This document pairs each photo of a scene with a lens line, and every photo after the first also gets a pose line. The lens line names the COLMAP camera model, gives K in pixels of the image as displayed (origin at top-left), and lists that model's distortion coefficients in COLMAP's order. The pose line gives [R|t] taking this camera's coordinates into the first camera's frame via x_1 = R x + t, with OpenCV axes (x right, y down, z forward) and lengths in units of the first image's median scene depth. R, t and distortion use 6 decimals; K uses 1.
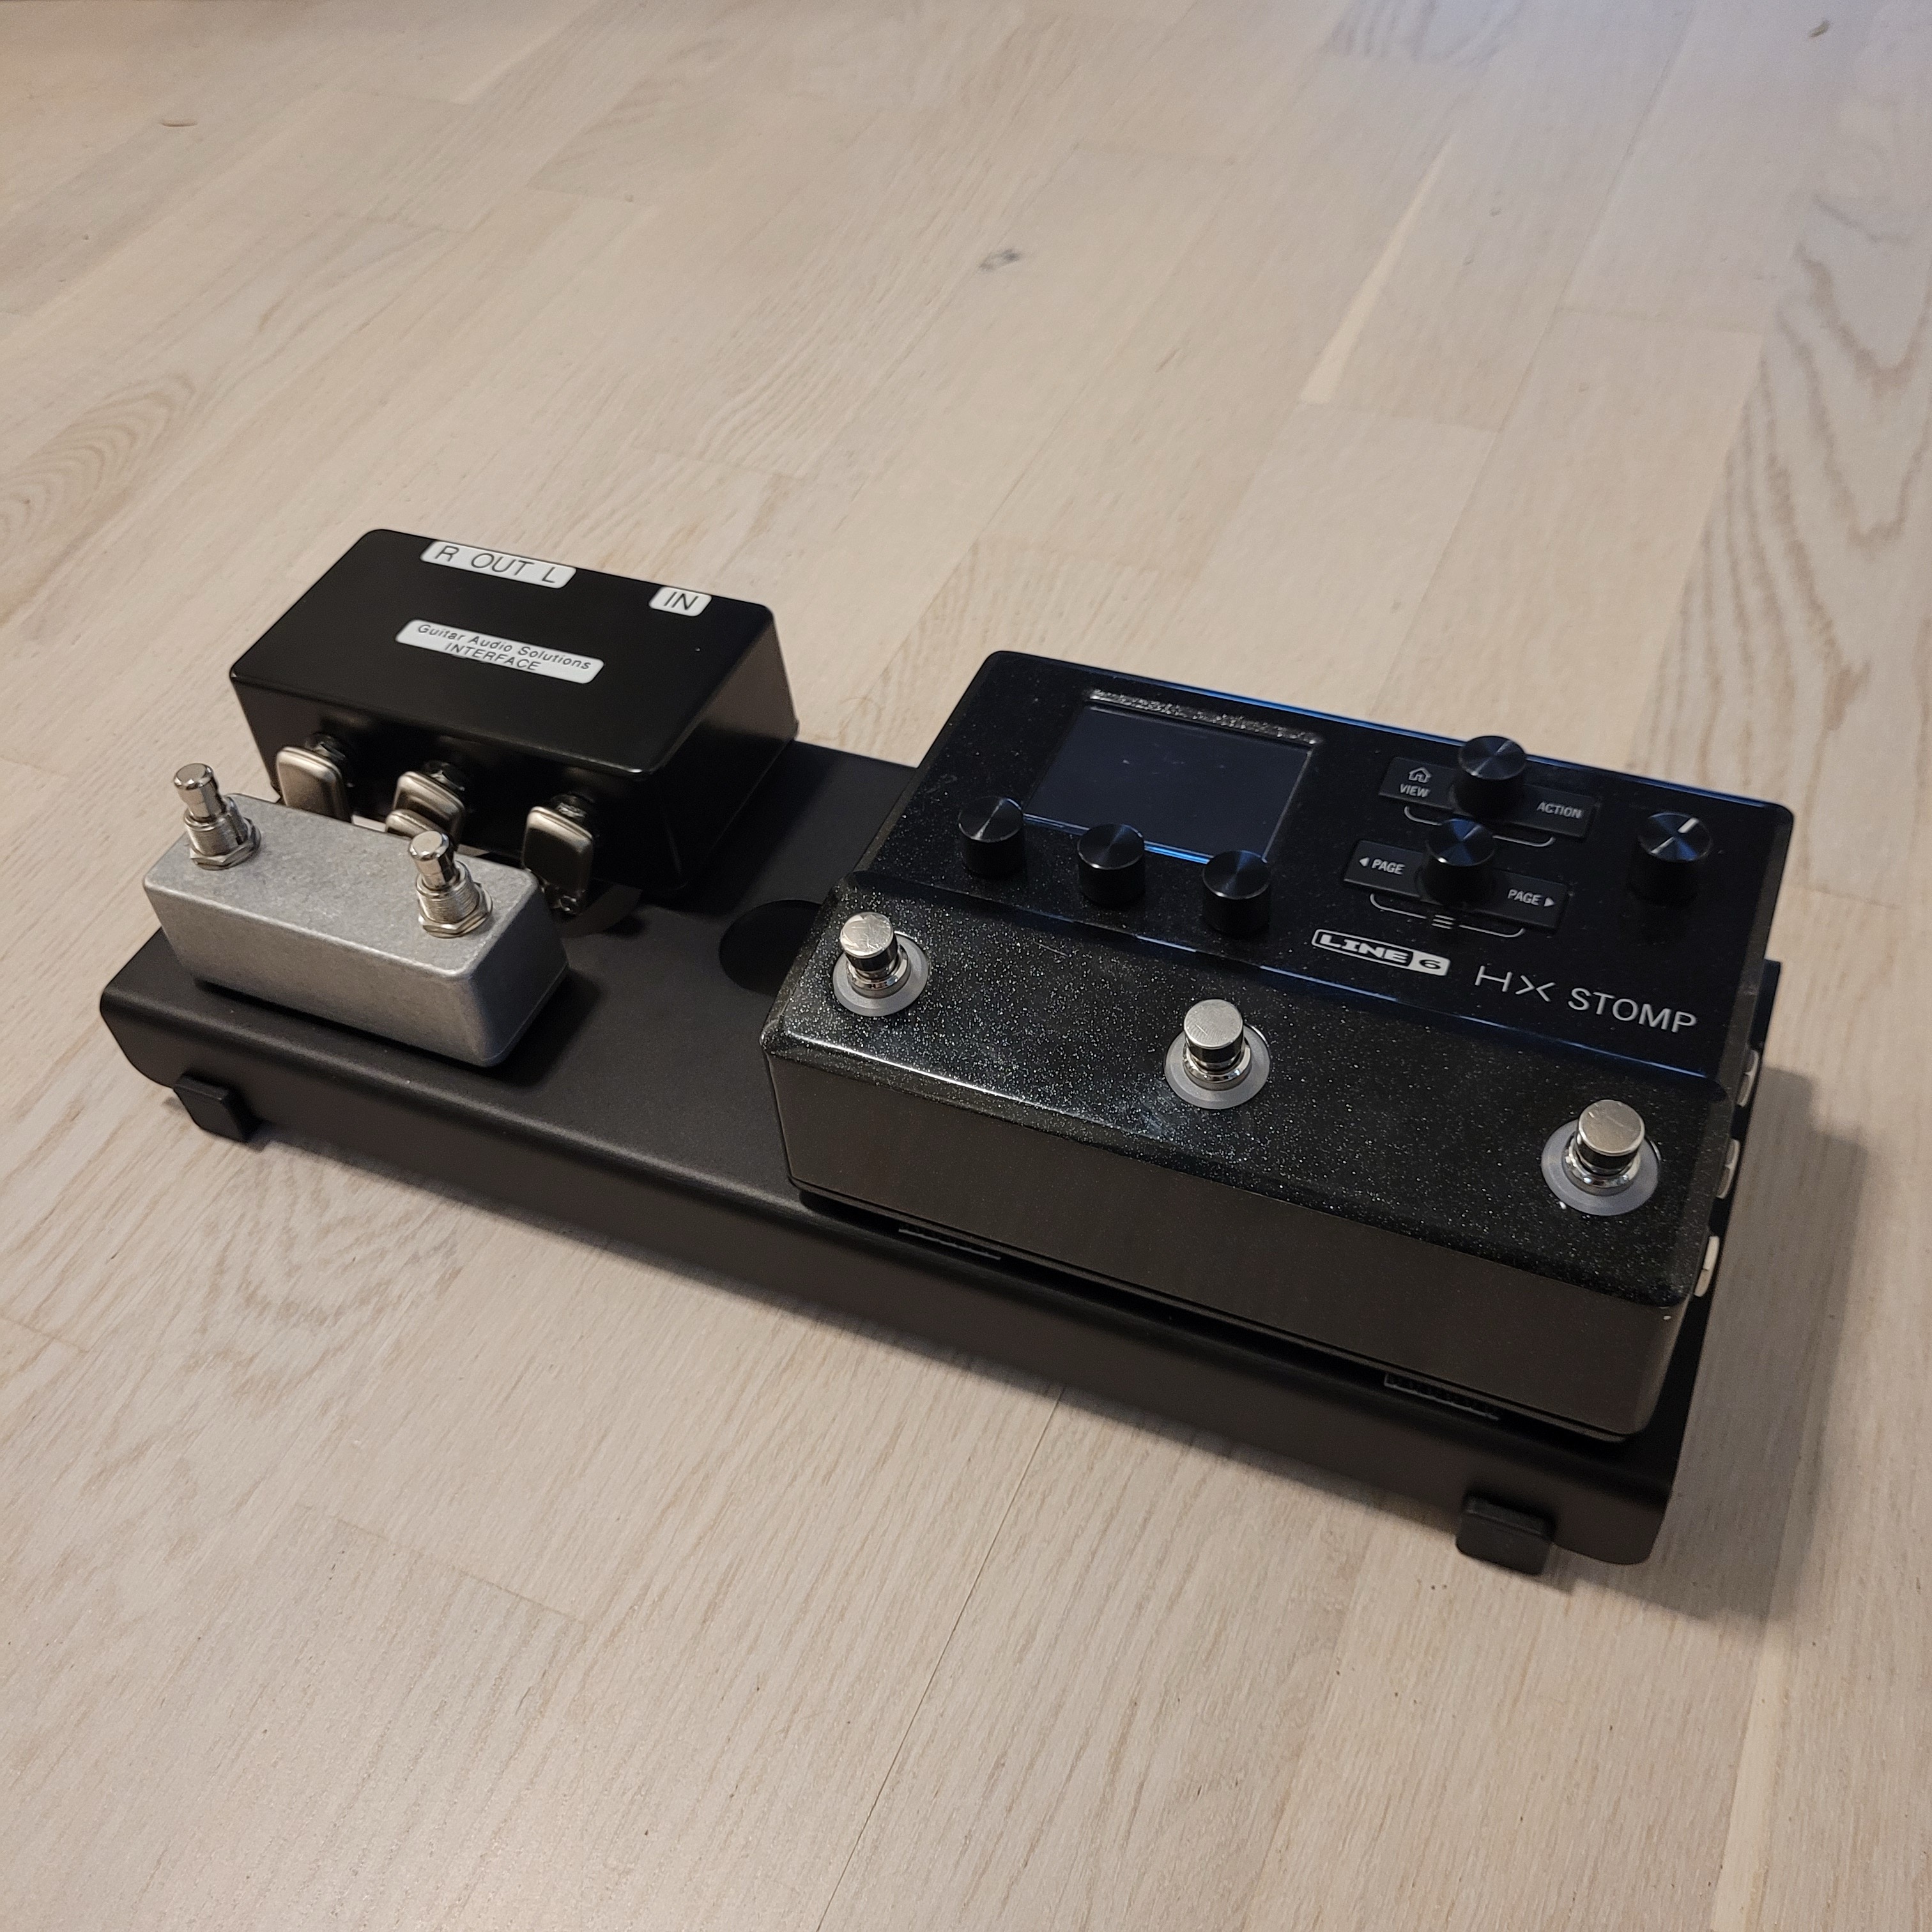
lens RADIAL K [[2024.8, 0, 966.0], [0, 2024.8, 966.0], [0, 0, 1]] dist [0.015558, -0.019264]
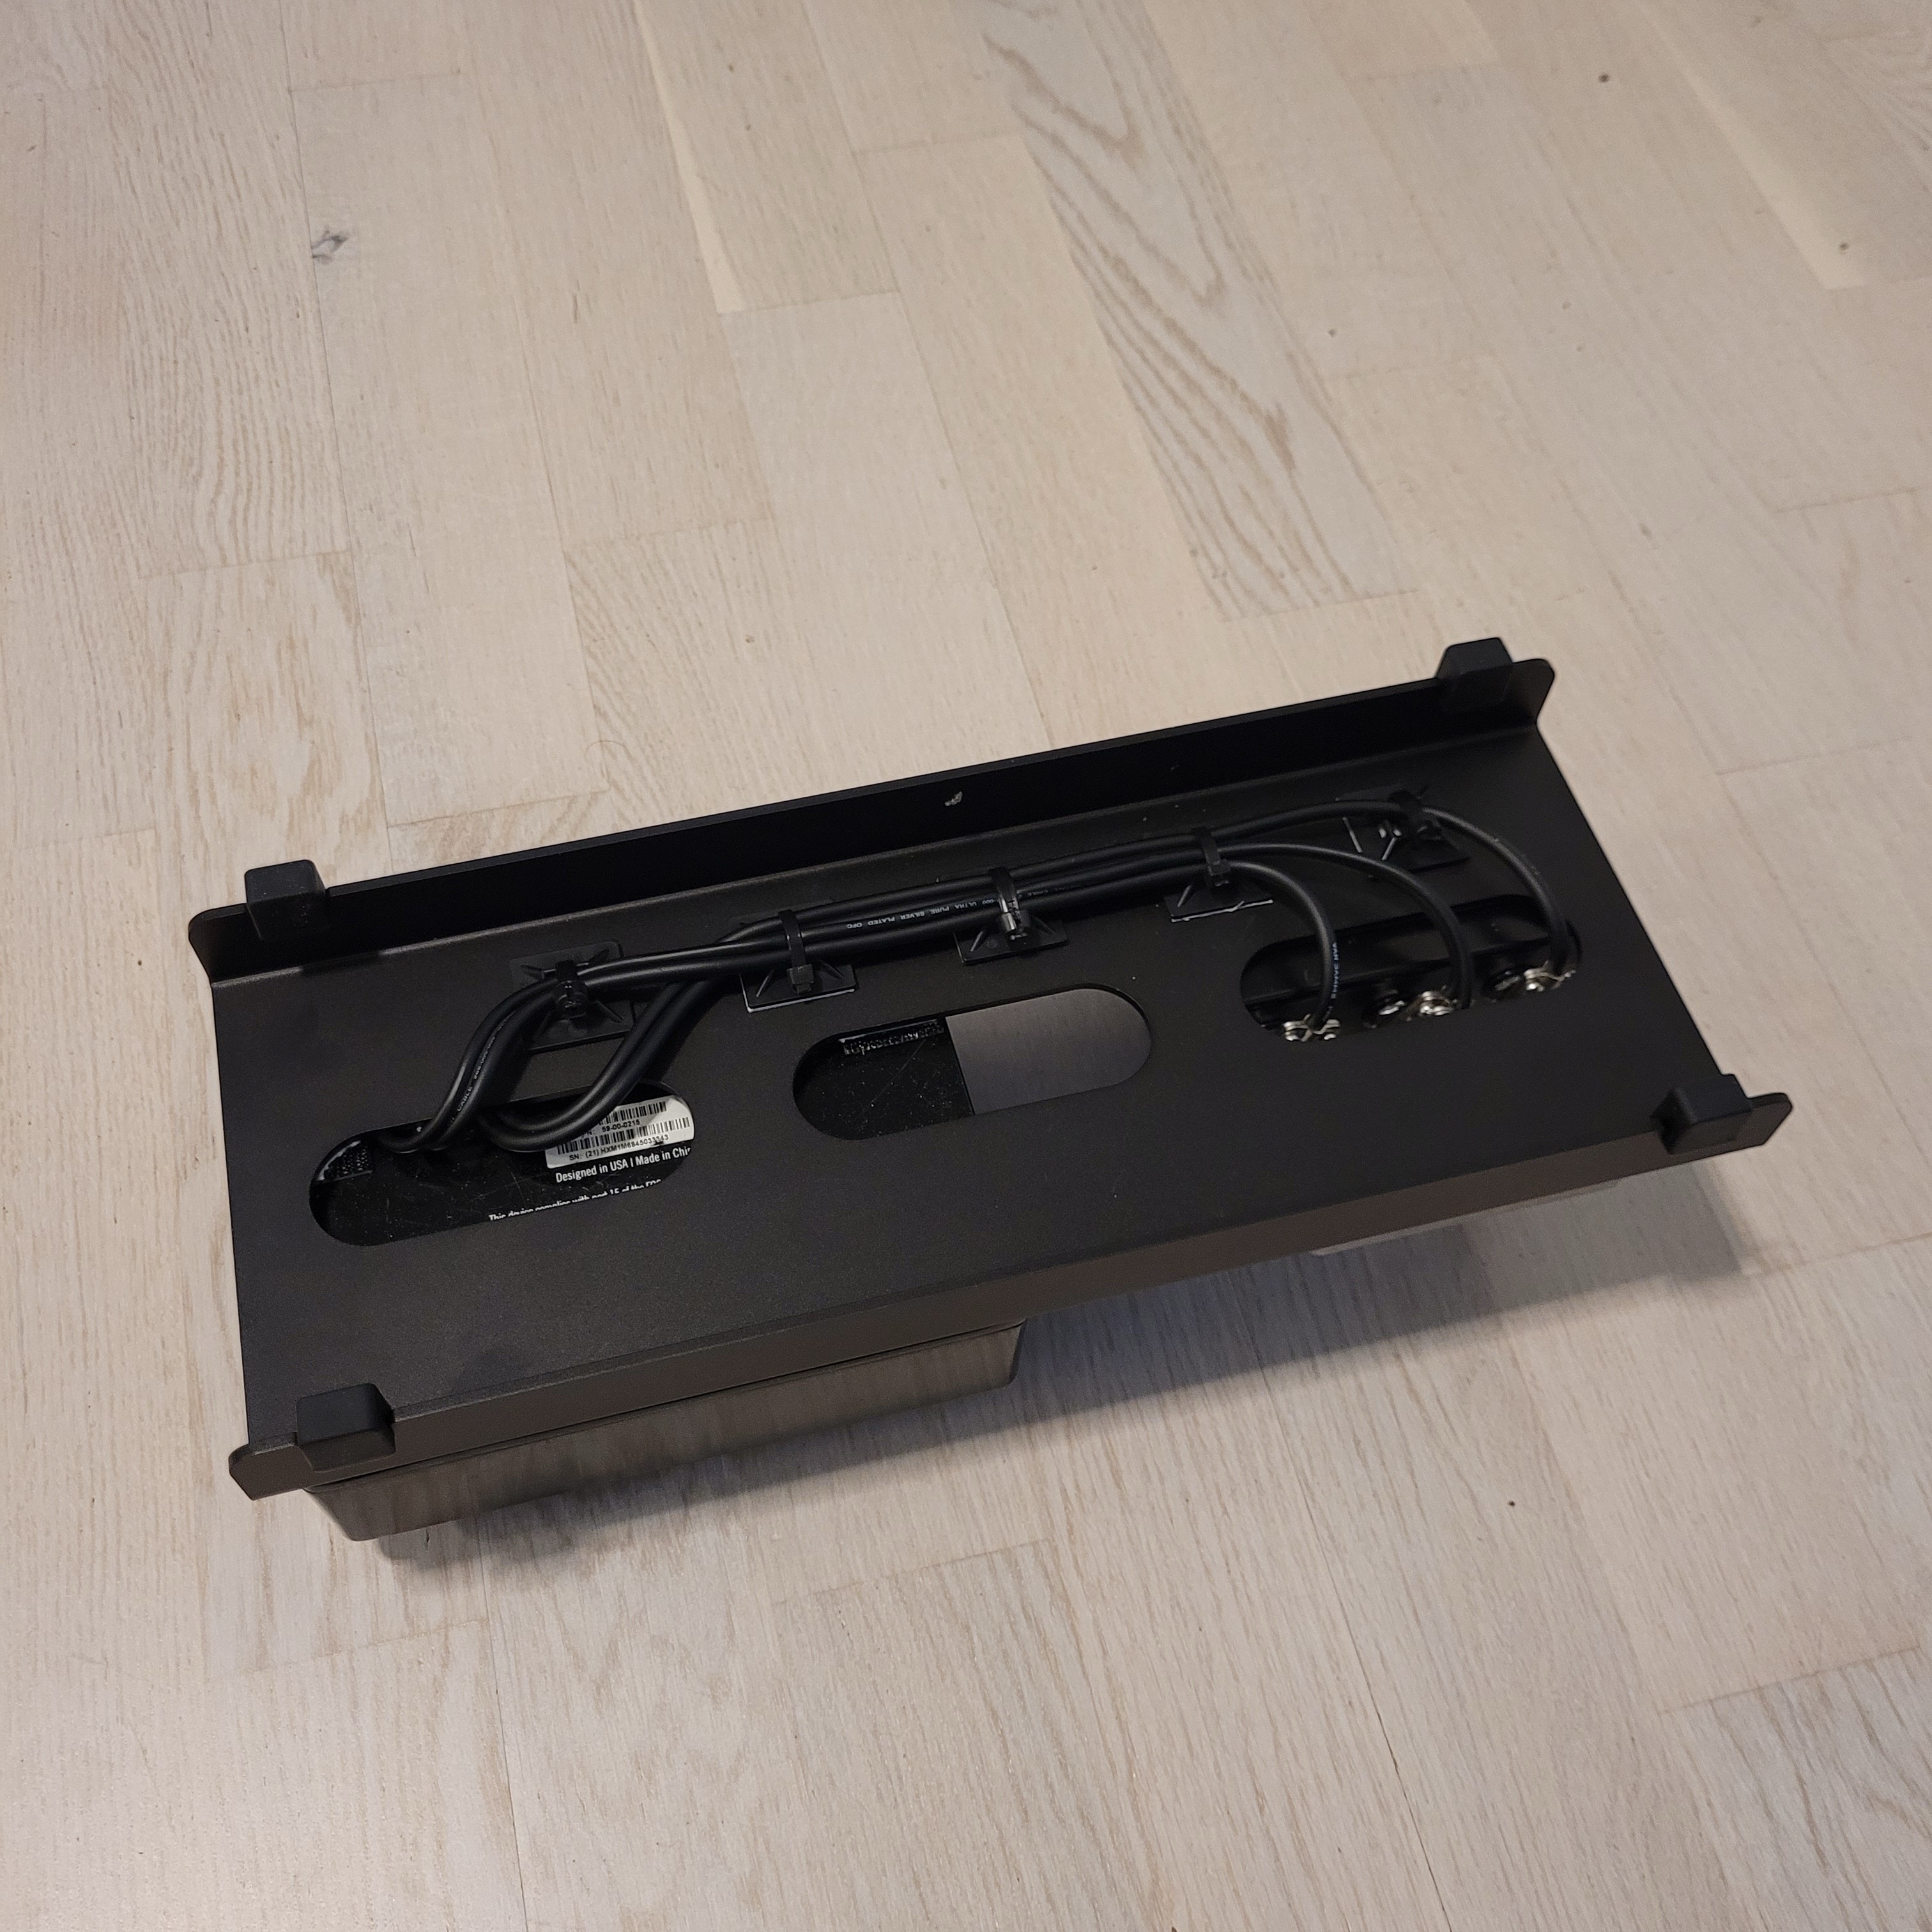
lens RADIAL K [[2024.8, 0, 966.0], [0, 2024.8, 966.0], [0, 0, 1]] dist [0.015558, -0.019264]
pose [[0.775296, -0.461081, 0.431648, -0.445294], [0.366090, 0.884968, 0.287767, -0.280860], [-0.514679, -0.065082, 0.854909, -0.038338]]
